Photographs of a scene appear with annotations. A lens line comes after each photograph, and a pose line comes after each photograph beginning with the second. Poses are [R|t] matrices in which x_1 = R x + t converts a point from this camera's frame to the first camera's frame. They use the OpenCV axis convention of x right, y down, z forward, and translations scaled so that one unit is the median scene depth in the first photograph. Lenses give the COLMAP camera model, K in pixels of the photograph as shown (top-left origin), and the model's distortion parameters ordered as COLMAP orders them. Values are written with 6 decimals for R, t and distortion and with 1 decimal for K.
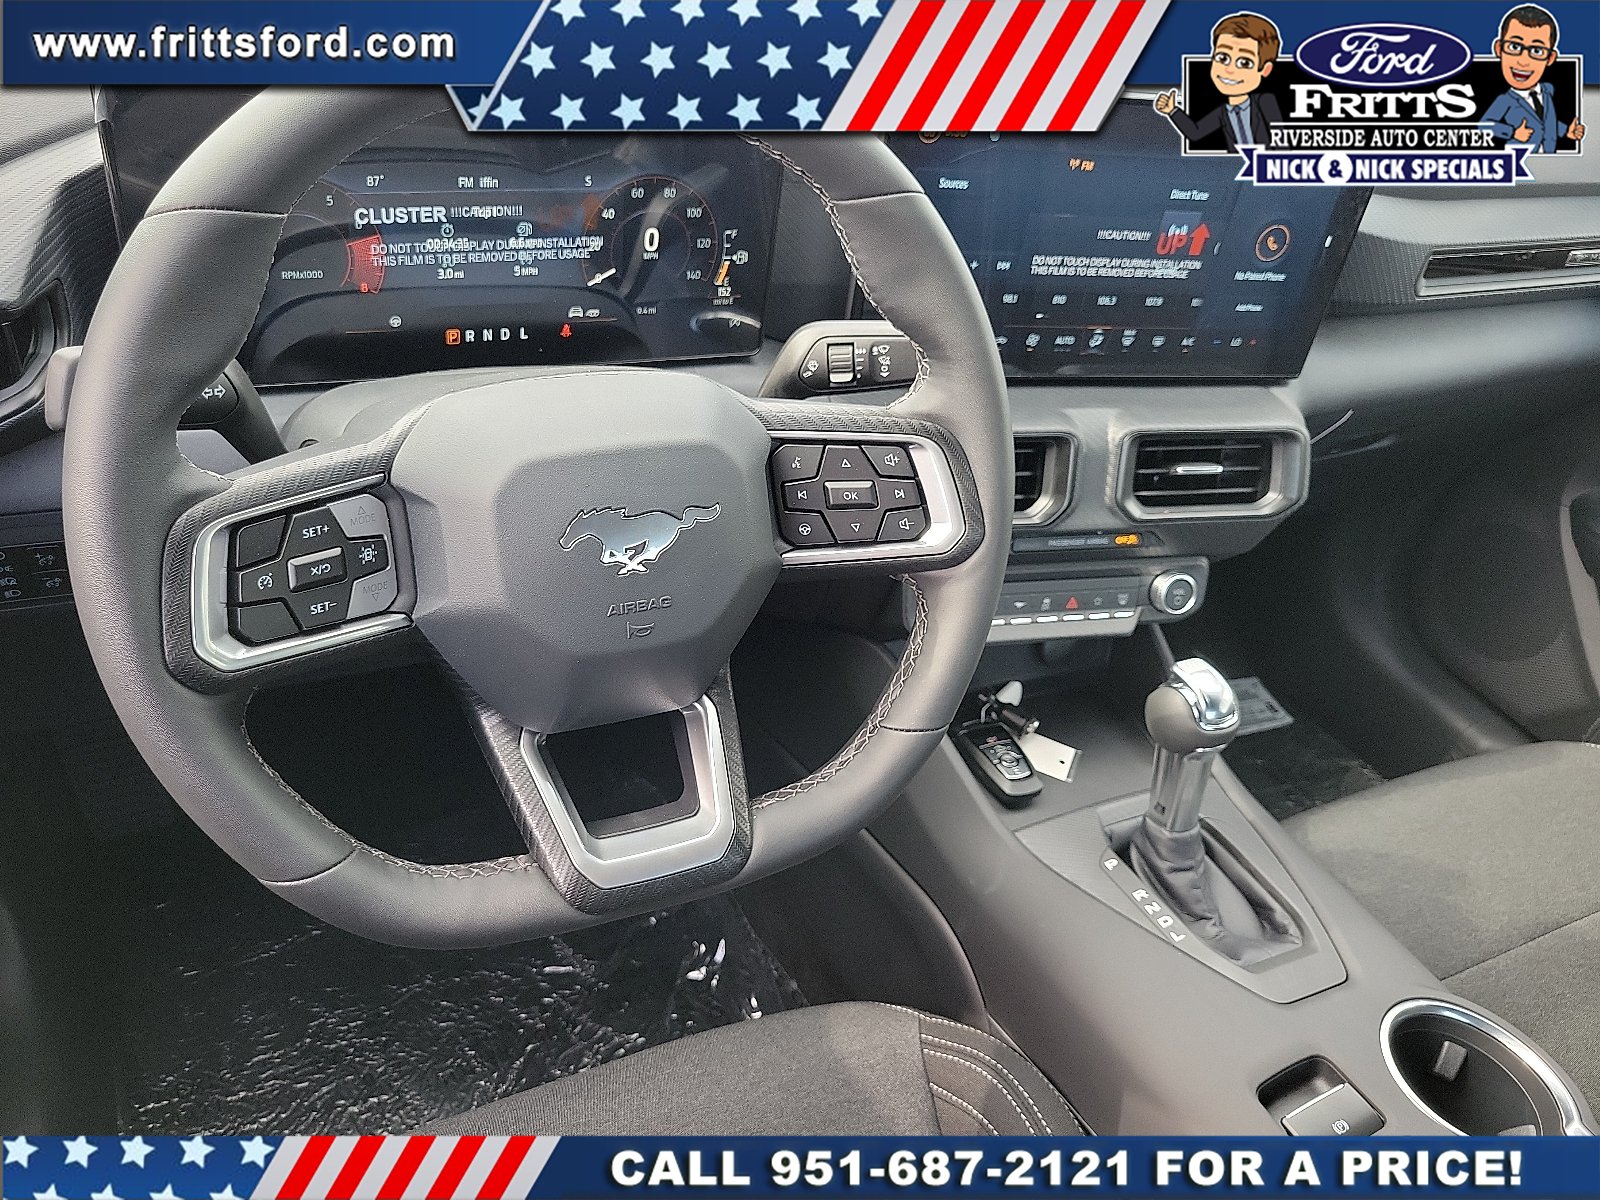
lens RADIAL K [[1222.6, 0, 795.1], [0, 1222.6, 634.0], [0, 0, 1]] dist [0.003837, 0.006344]
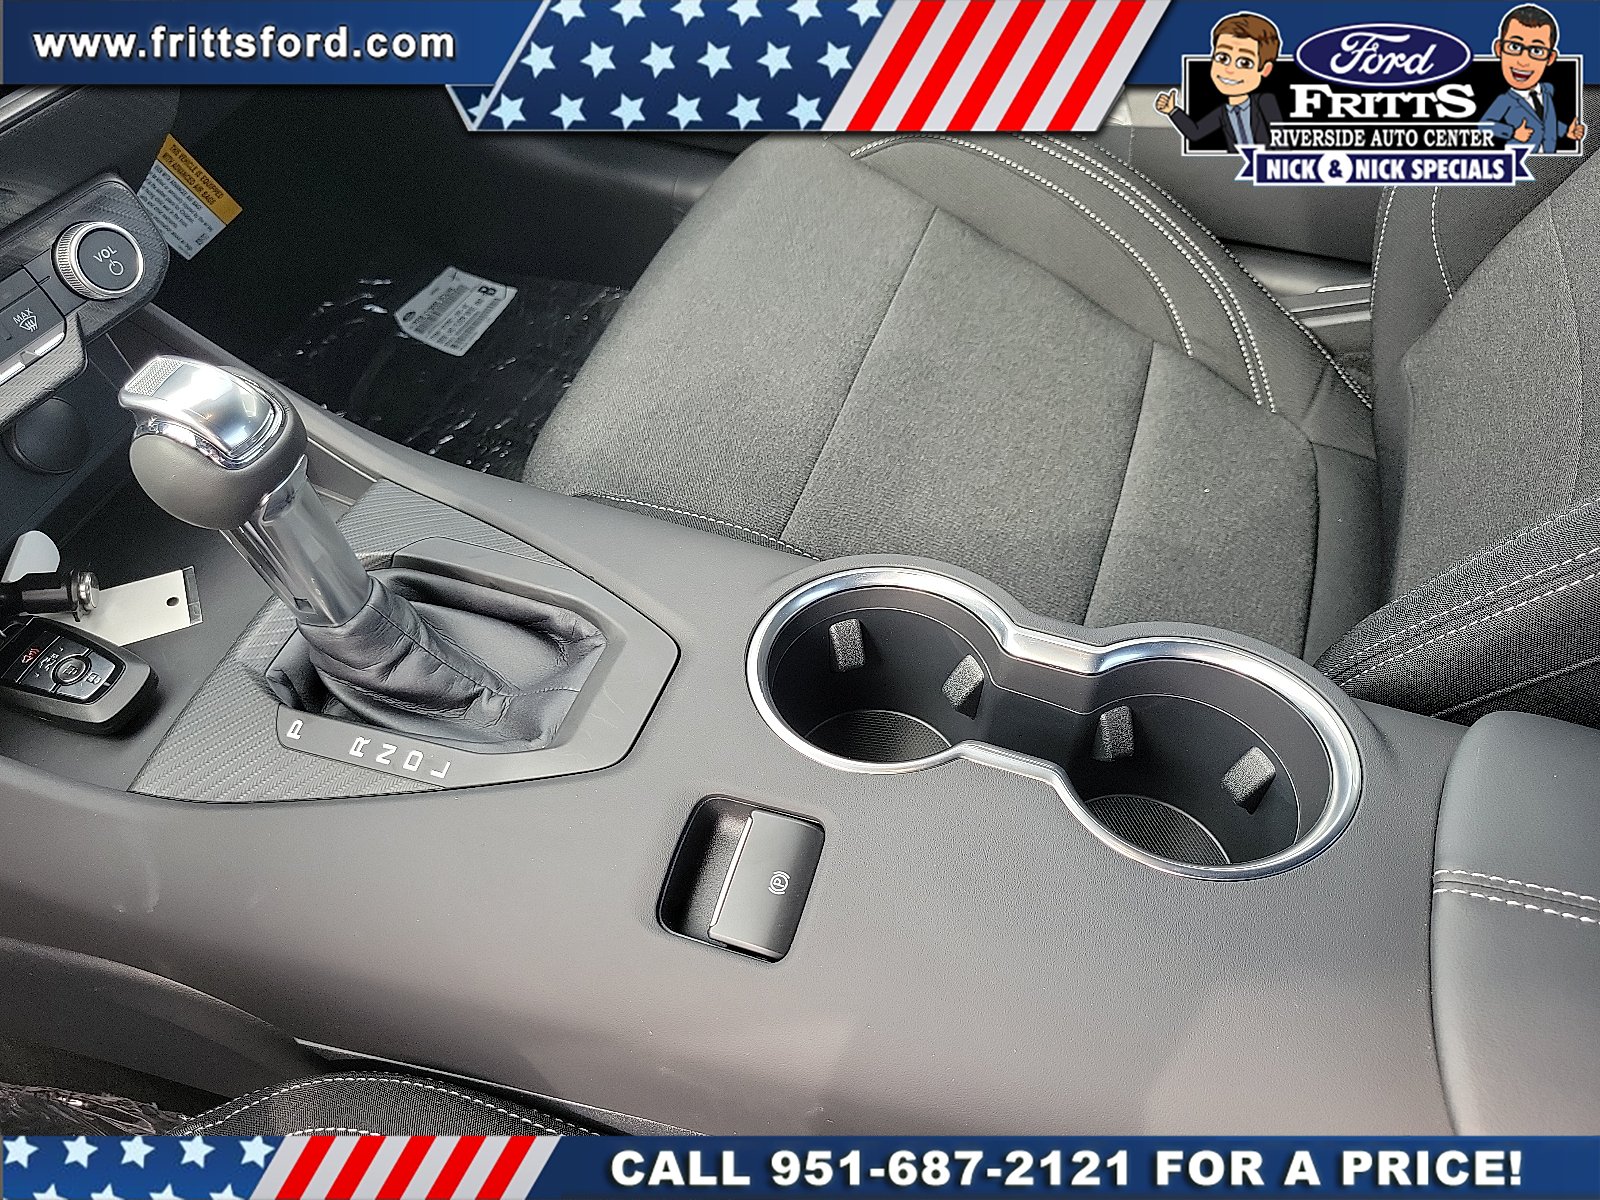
lens RADIAL K [[1222.6, 0, 795.1], [0, 1222.6, 634.0], [0, 0, 1]] dist [0.003837, 0.006344]
pose [[0.703334, -0.640133, 0.309113, 0.257073], [0.520423, 0.759896, 0.389510, 0.044679], [-0.484232, -0.113086, 0.867601, 0.348443]]
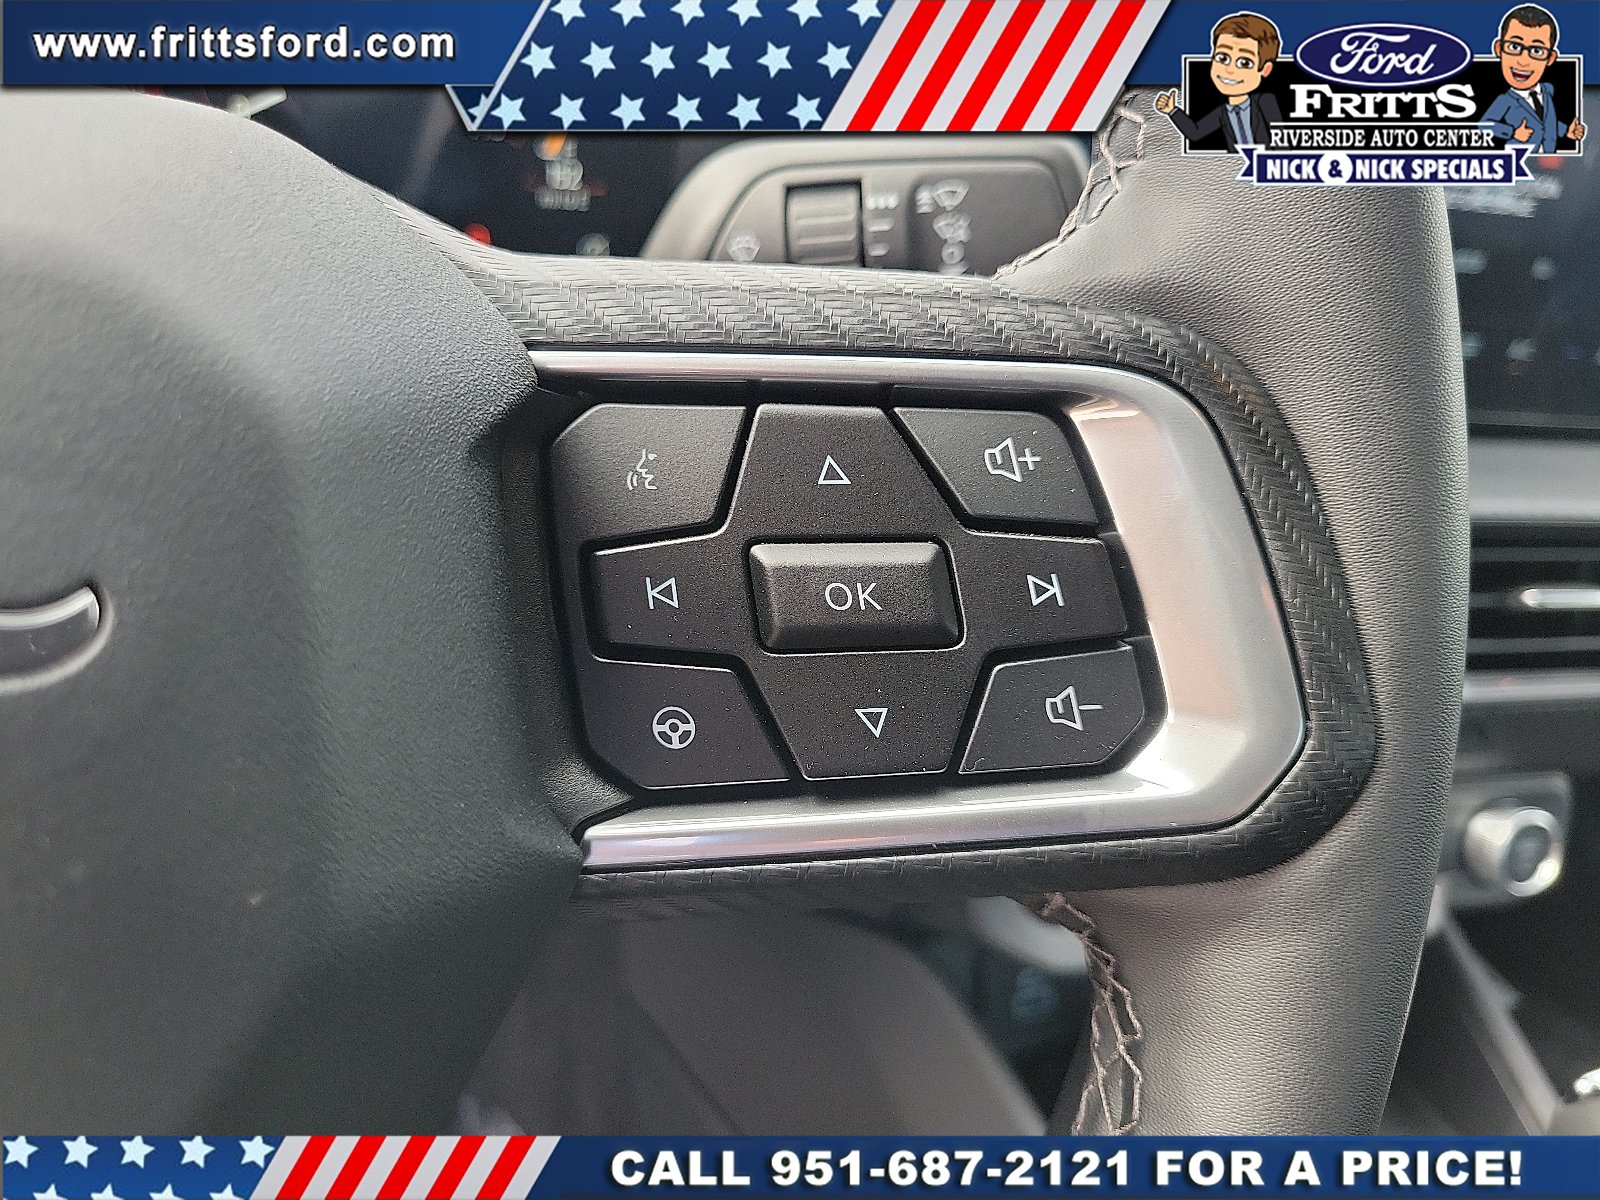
lens RADIAL K [[1222.6, 0, 795.1], [0, 1222.6, 634.0], [0, 0, 1]] dist [0.003837, 0.006344]
pose [[0.999935, 0.002276, -0.011134, 0.025055], [-0.003888, 0.989131, -0.146985, -0.046229], [0.010678, 0.147019, 0.989076, 0.509824]]
